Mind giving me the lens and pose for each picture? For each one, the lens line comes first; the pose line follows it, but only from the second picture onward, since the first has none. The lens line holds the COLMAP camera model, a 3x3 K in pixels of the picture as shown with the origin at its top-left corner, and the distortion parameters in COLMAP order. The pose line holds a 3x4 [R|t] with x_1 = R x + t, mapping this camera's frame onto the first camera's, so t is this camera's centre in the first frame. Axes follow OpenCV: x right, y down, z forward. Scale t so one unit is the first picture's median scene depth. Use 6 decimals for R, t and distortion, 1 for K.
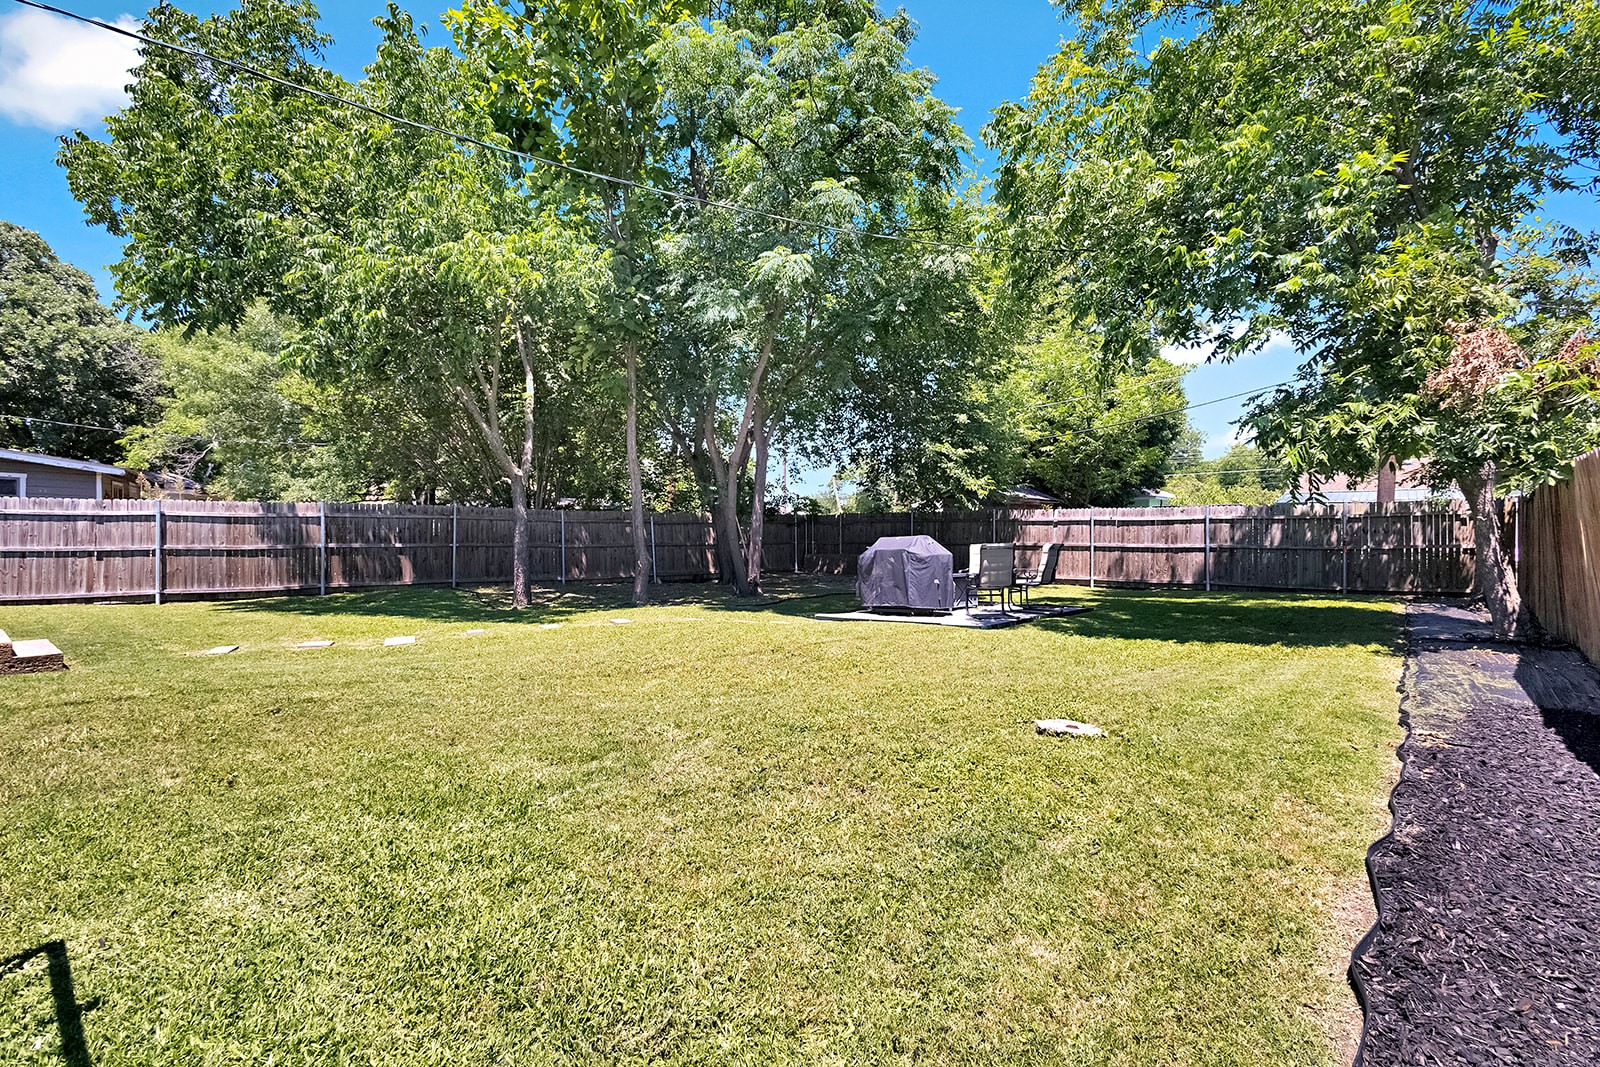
lens RADIAL K [[758.6, 0, 798.8], [0, 758.6, 530.5], [0, 0, 1]] dist [0.009847, -0.003901]
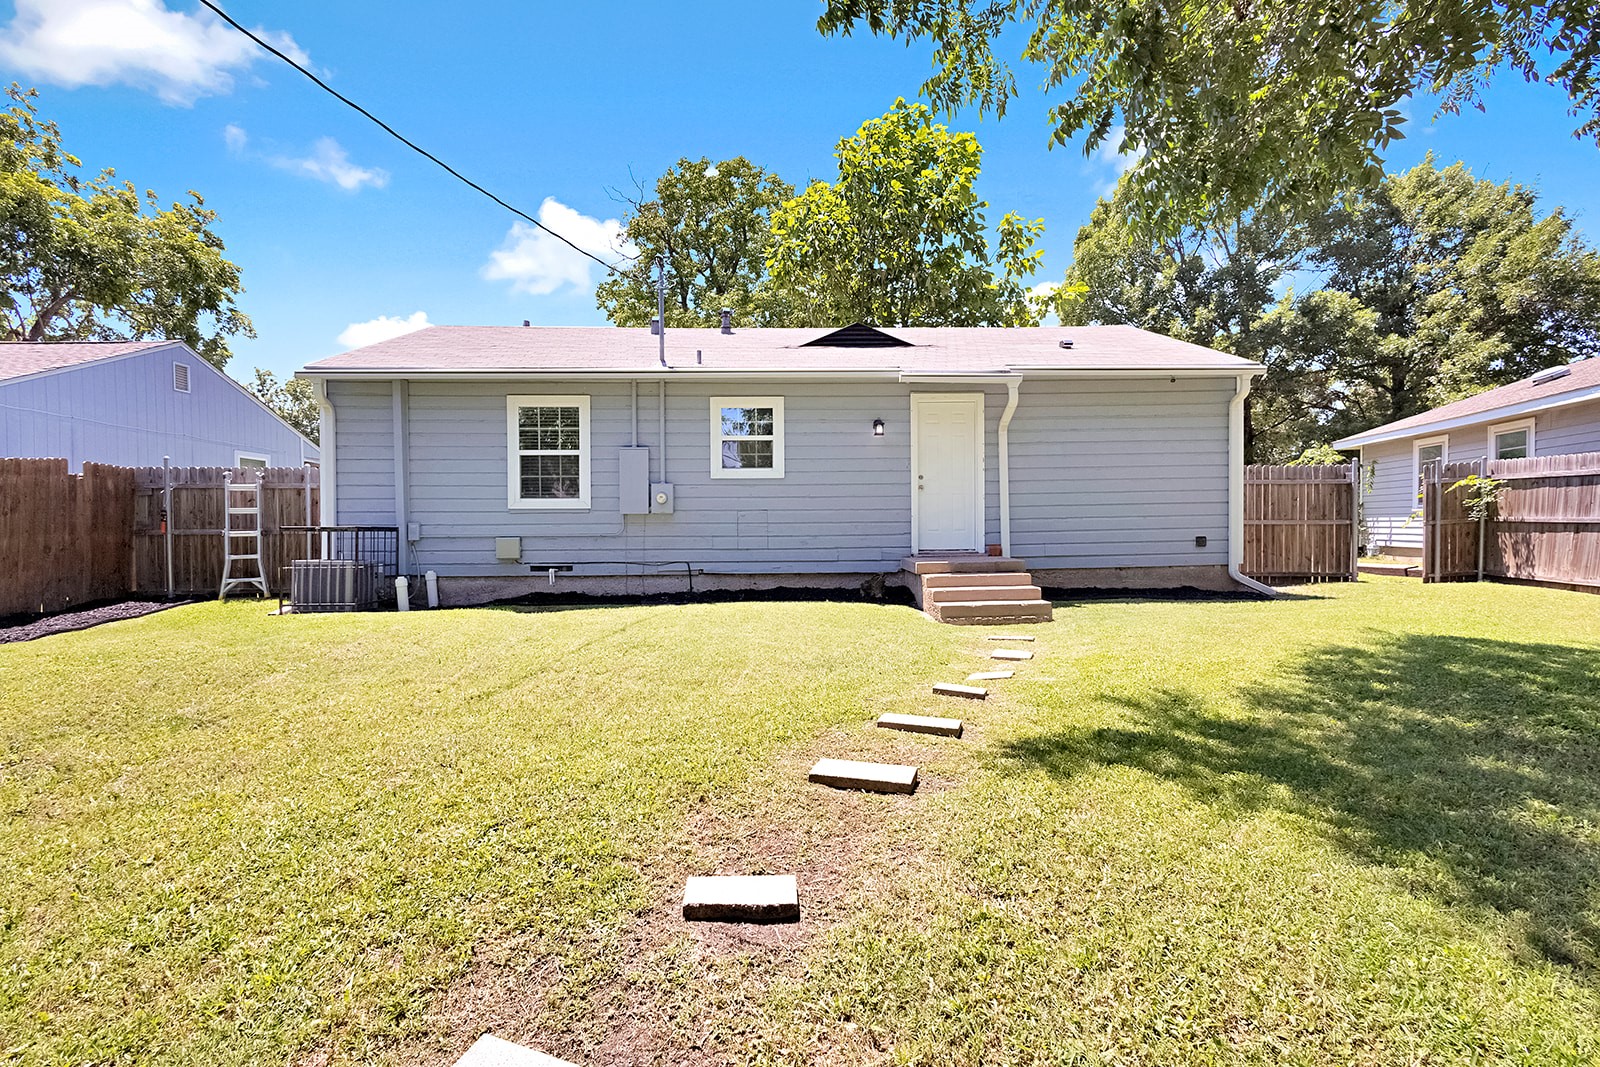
lens RADIAL K [[758.6, 0, 810.8], [0, 758.6, 535.7], [0, 0, 1]] dist [0.009847, -0.003901]
pose [[-0.784231, 0.018046, -0.620206, 0.044961], [0.011966, 0.999831, 0.013962, 0.015283], [0.620353, 0.003528, -0.784315, 0.885594]]
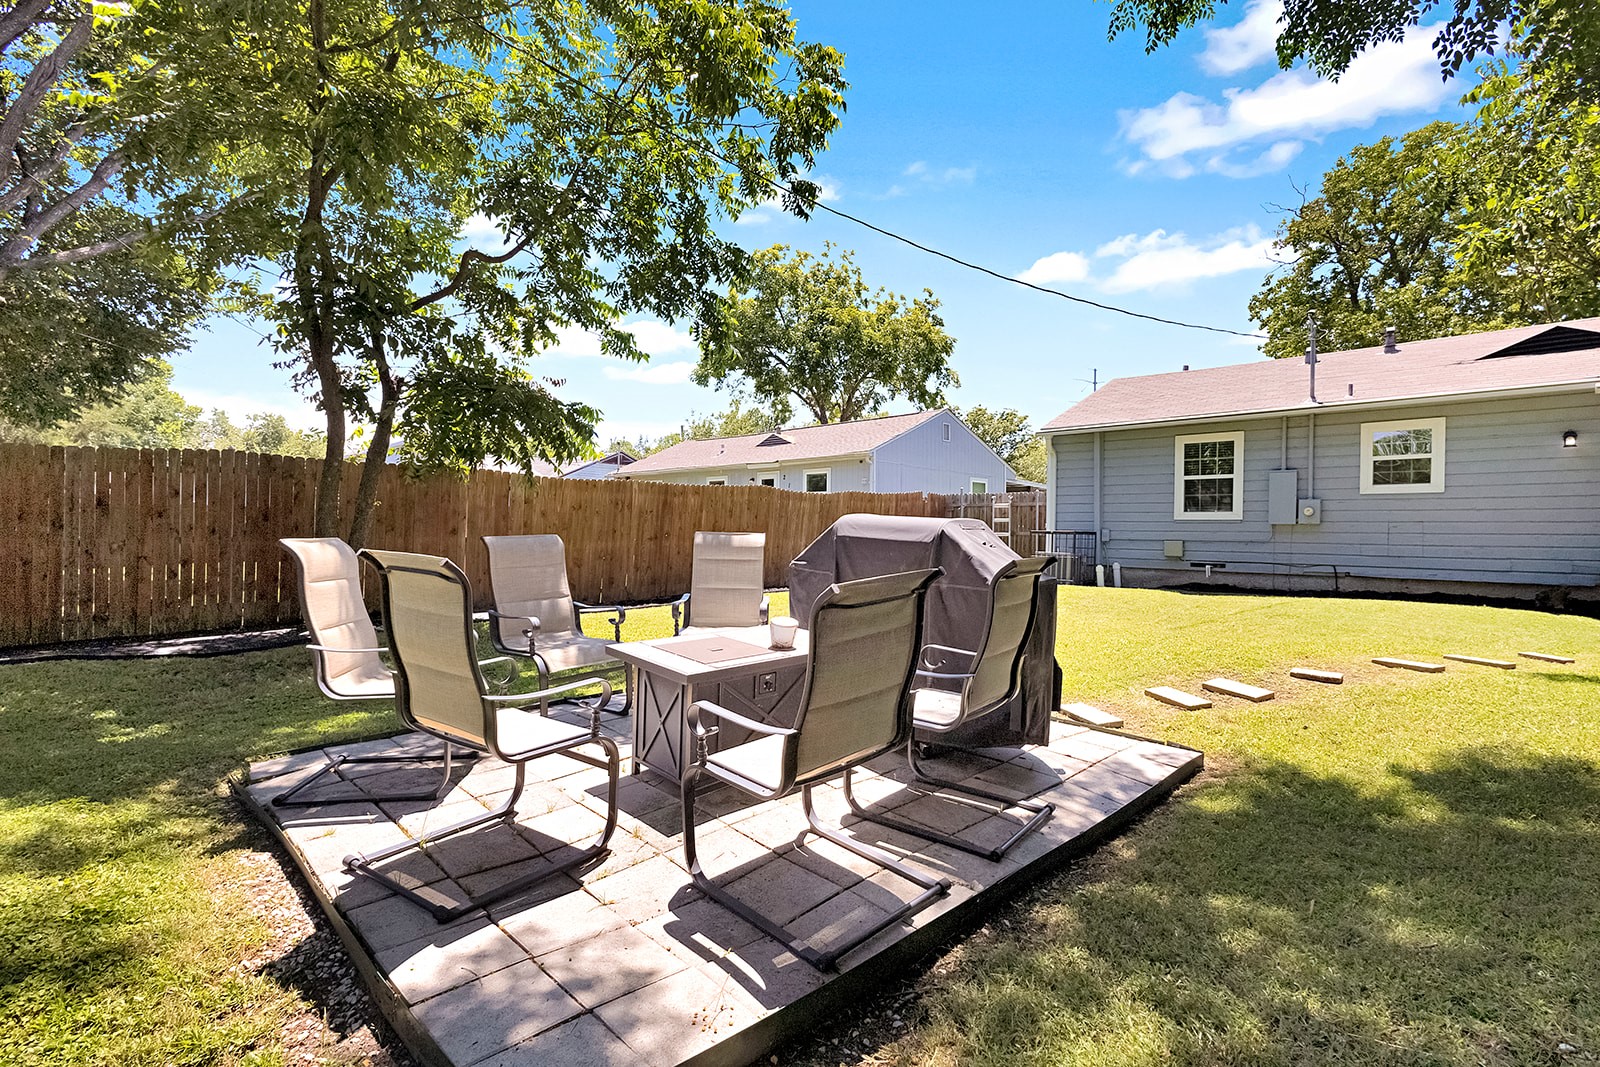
lens RADIAL K [[758.6, 0, 791.8], [0, 758.6, 535.0], [0, 0, 1]] dist [0.009847, -0.003901]
pose [[-0.990536, -0.005147, 0.137156, 0.156818], [-0.004400, 0.999974, 0.005746, 0.013016], [-0.137182, 0.005088, -0.990533, 1.135882]]
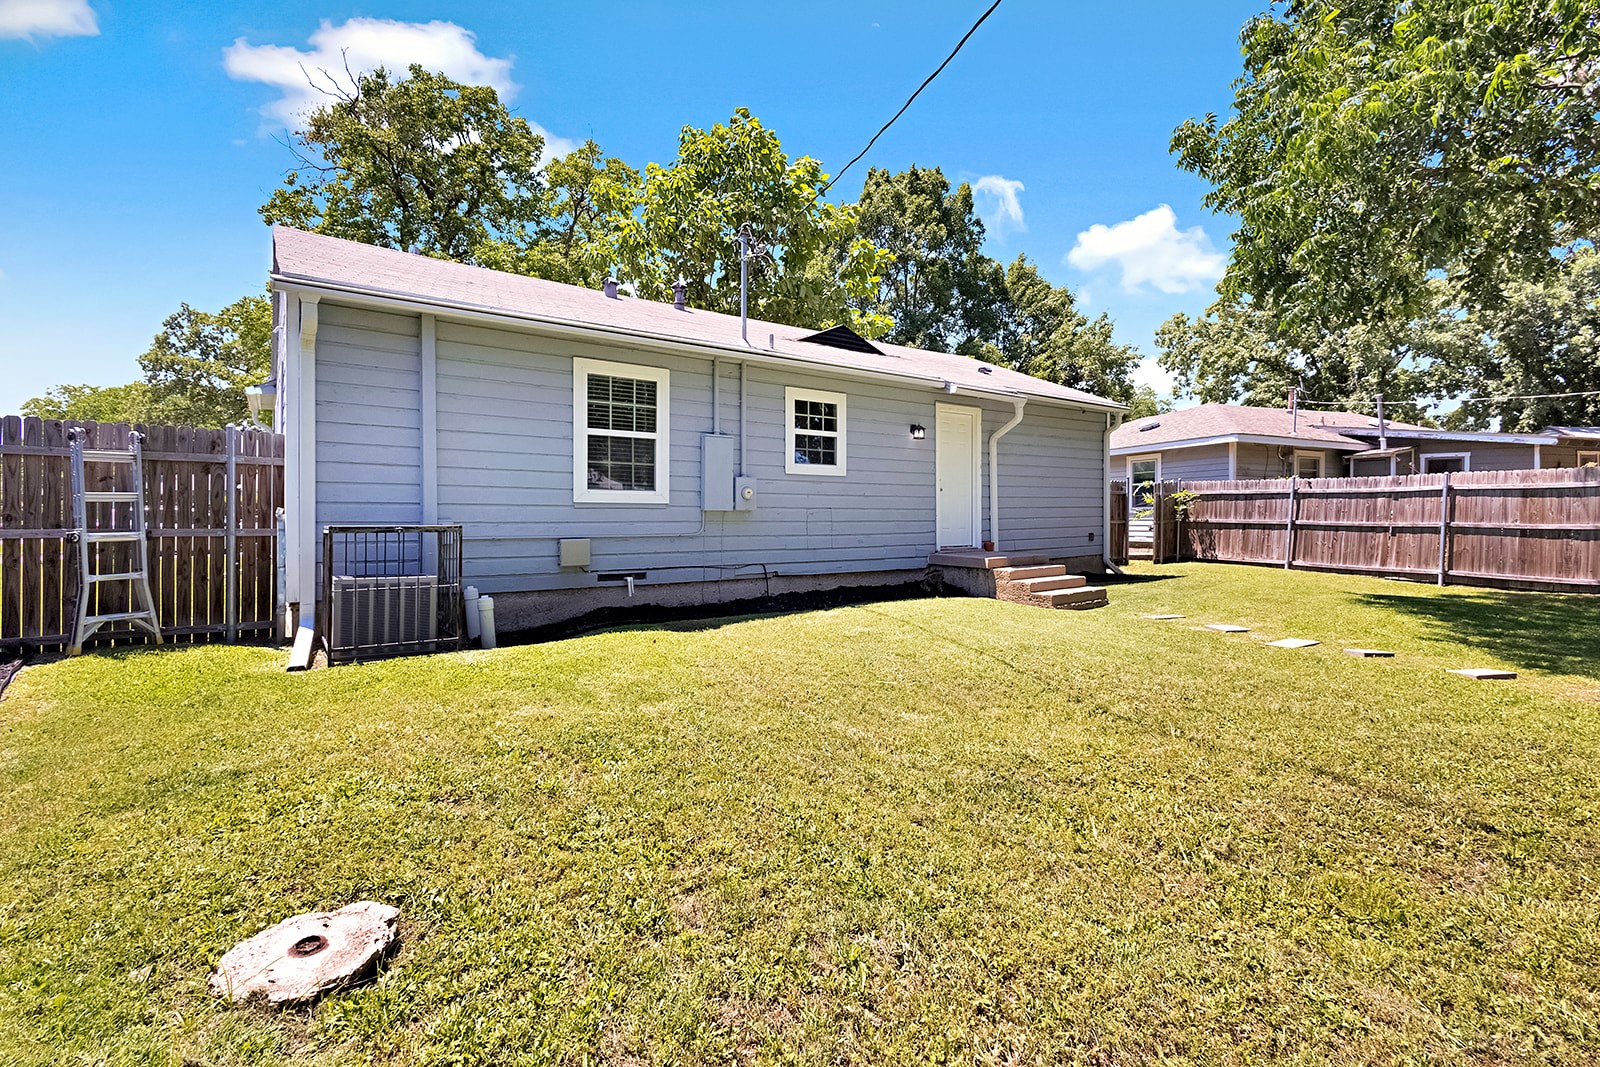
lens RADIAL K [[758.6, 0, 801.1], [0, 758.6, 528.5], [0, 0, 1]] dist [0.009847, -0.003901]
pose [[-0.279489, 0.018825, -0.959964, 0.276743], [0.003381, 0.999821, 0.018622, 0.007301], [0.960143, 0.001959, -0.279503, 0.520116]]
